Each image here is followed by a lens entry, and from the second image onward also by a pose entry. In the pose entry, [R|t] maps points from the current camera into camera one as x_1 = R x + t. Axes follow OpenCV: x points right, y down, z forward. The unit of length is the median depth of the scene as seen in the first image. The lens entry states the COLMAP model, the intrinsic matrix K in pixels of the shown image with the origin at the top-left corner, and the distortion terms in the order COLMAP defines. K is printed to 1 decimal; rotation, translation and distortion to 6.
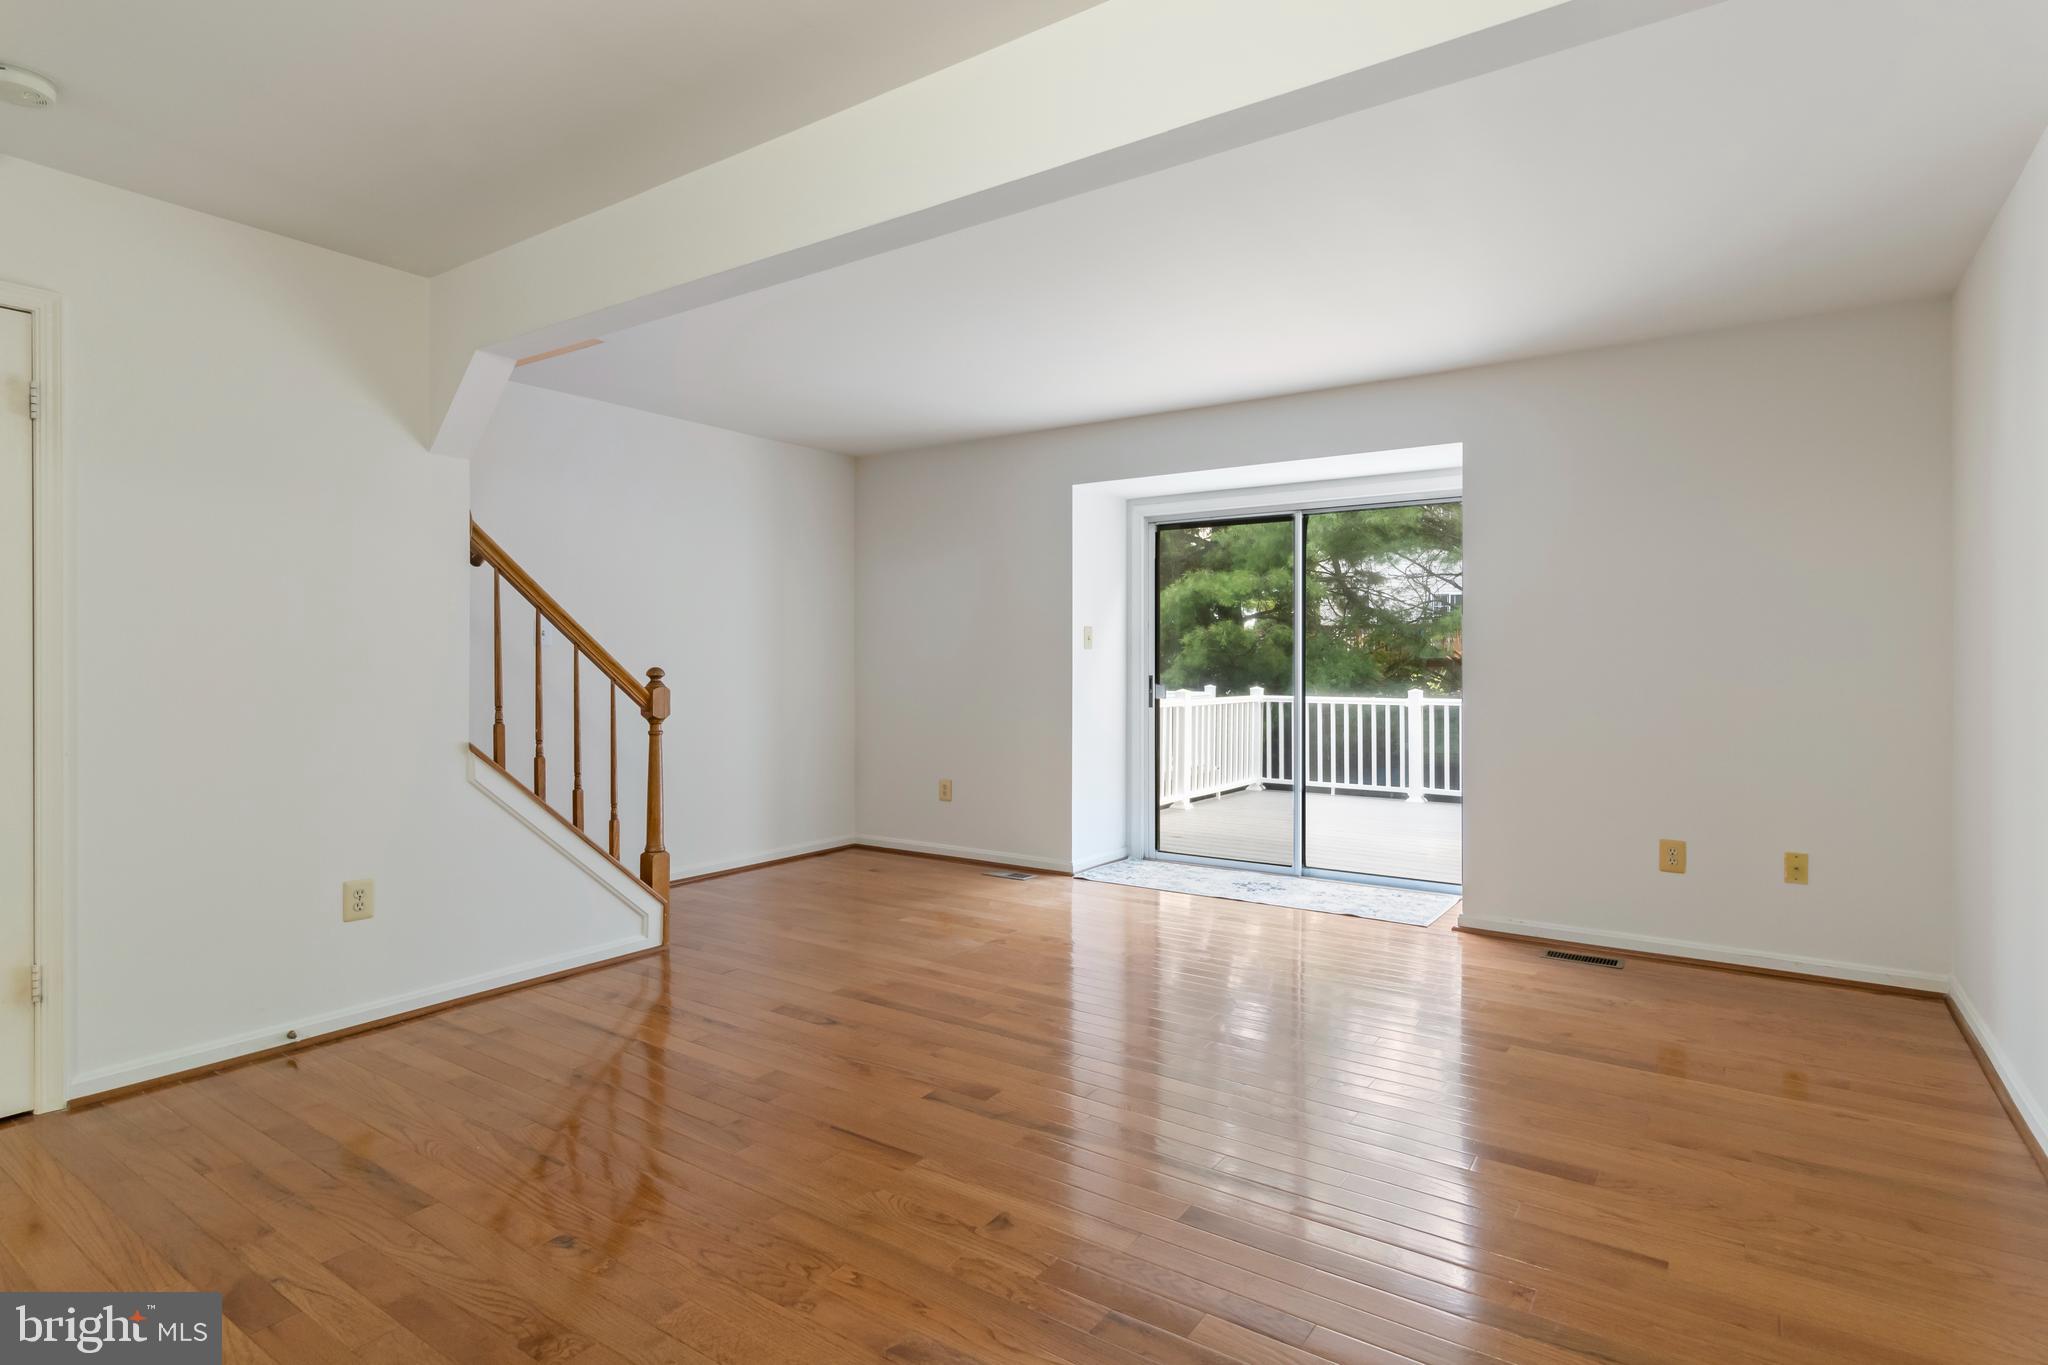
lens RADIAL K [[1054.6, 0, 1022.8], [0, 1054.6, 666.5], [0, 0, 1]] dist [0.003343, 0.000961]
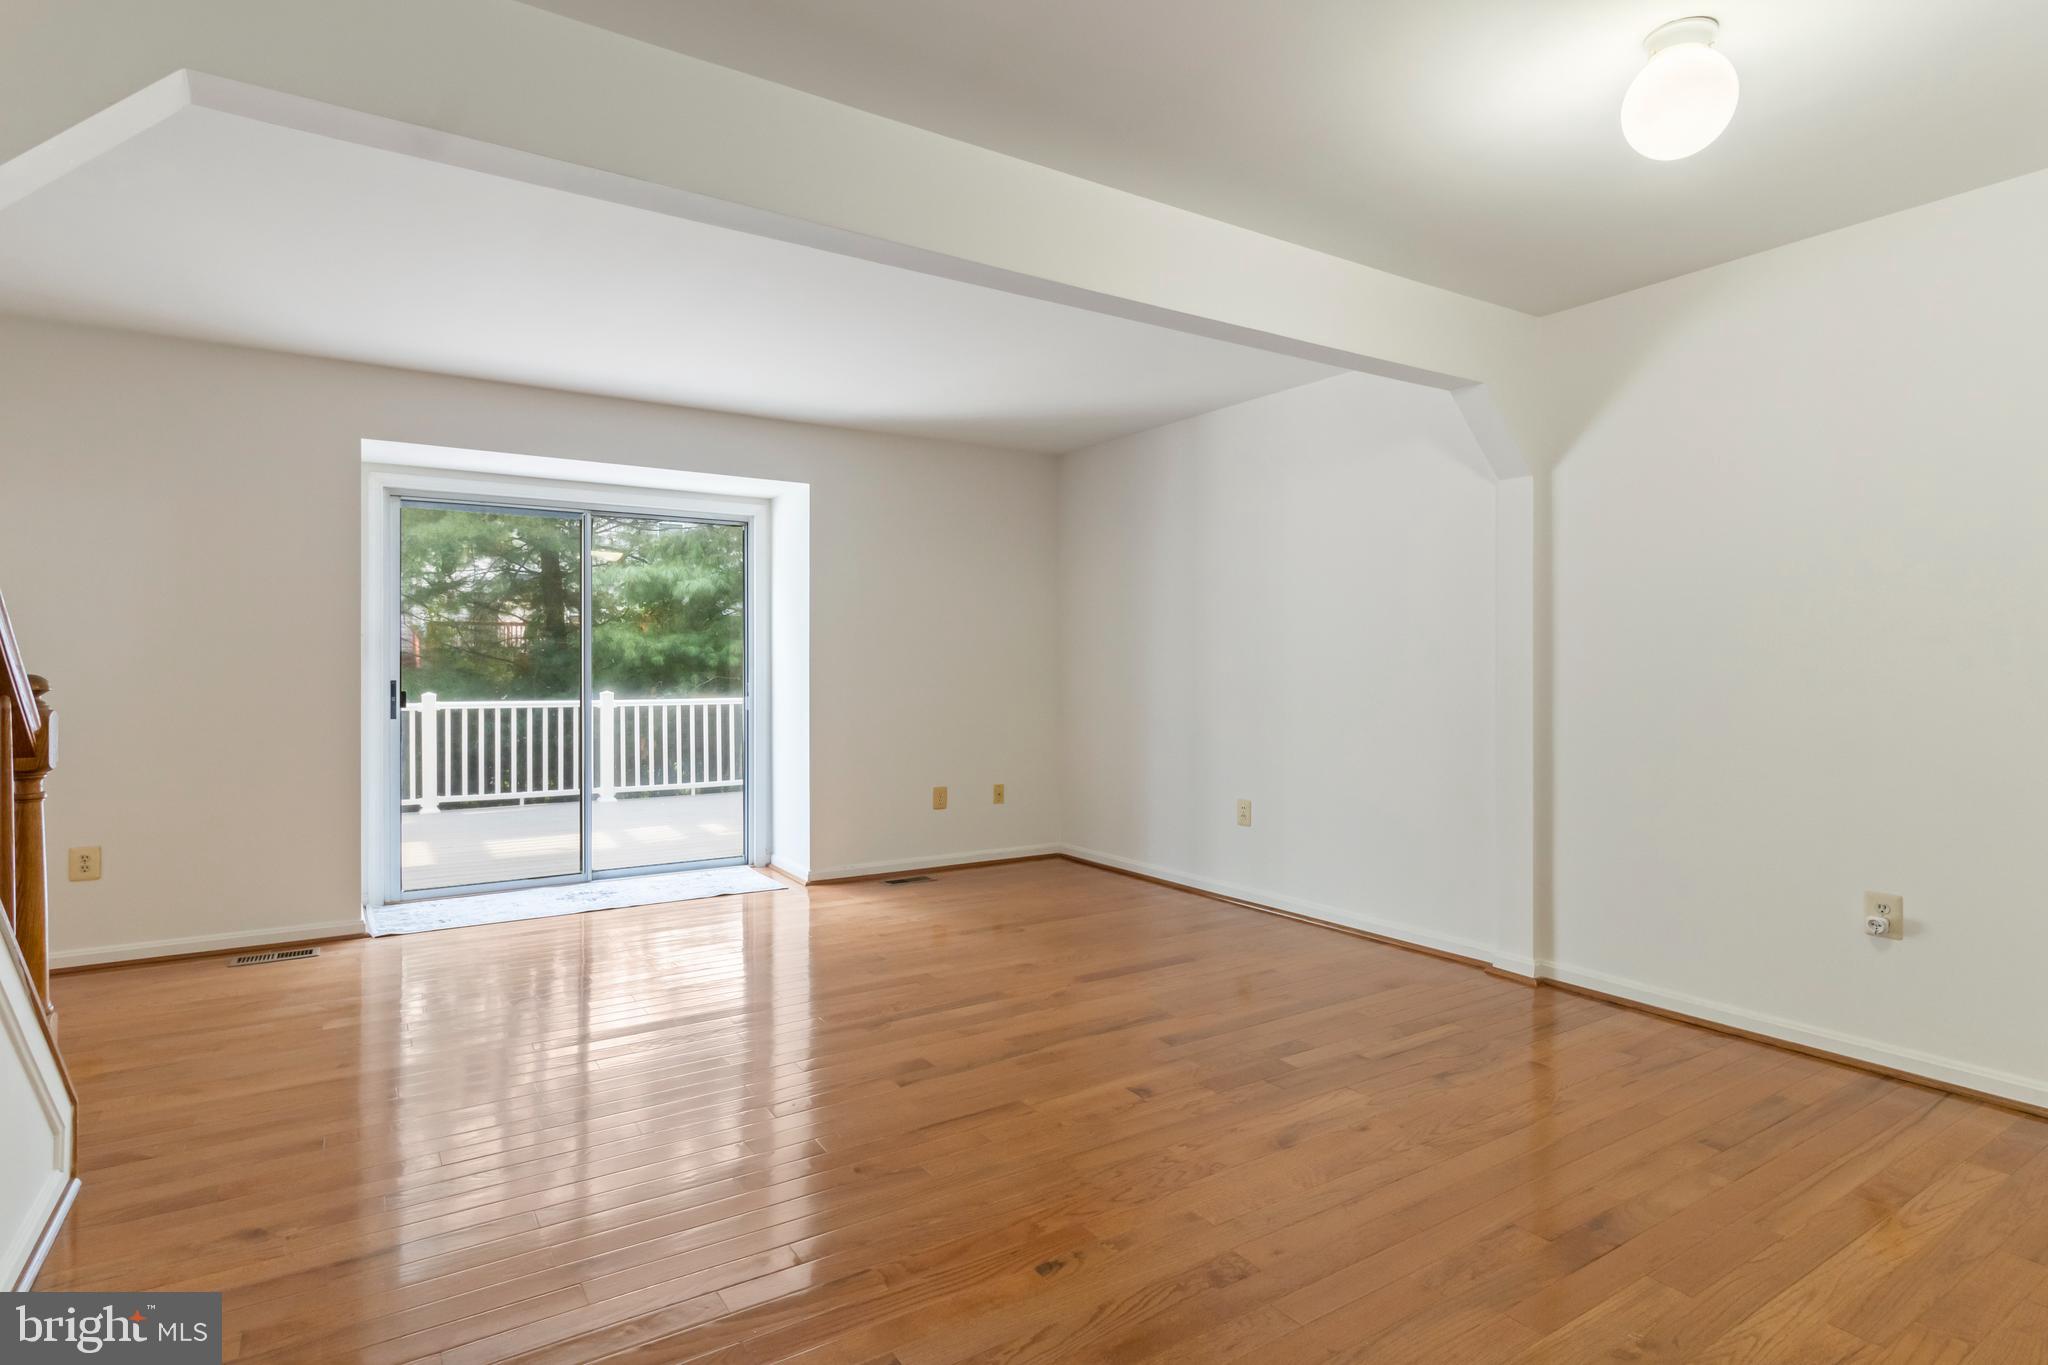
lens RADIAL K [[1054.6, 0, 1029.1], [0, 1054.6, 684.2], [0, 0, 1]] dist [0.003343, 0.000961]
pose [[0.372752, -0.017532, 0.927765, -0.658188], [0.002756, 0.999838, 0.017786, -0.003727], [-0.927927, -0.004073, 0.372740, 0.326735]]
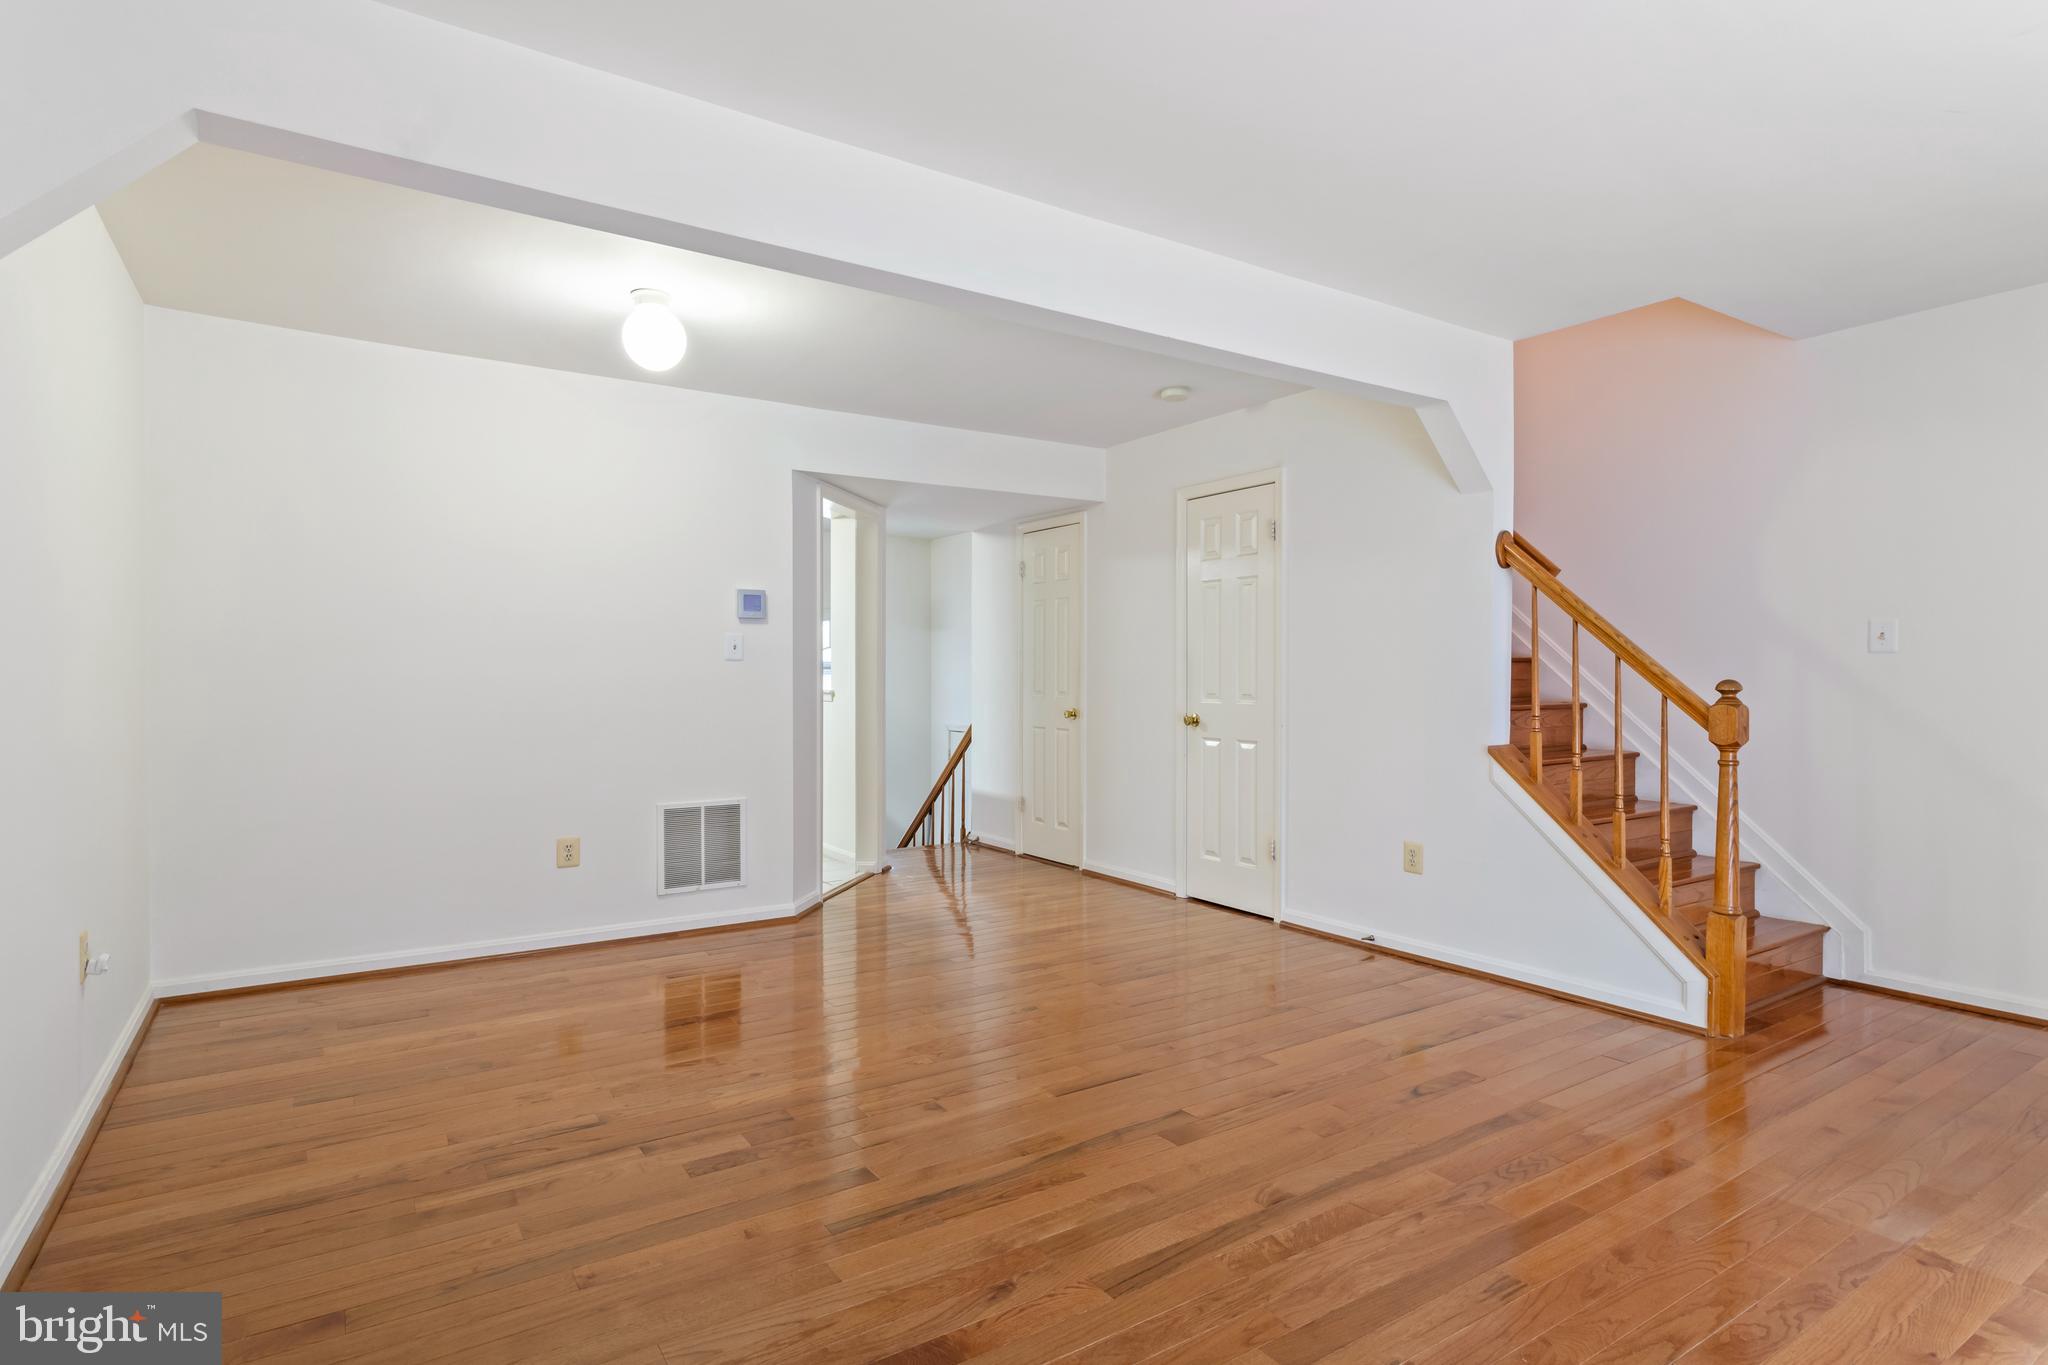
lens RADIAL K [[1054.6, 0, 1016.7], [0, 1054.6, 678.3], [0, 0, 1]] dist [0.003343, 0.000961]
pose [[-0.377434, 0.005745, -0.926019, 0.583064], [-0.001247, 0.999977, 0.006712, -0.004803], [0.926036, 0.003688, -0.377418, 0.808906]]
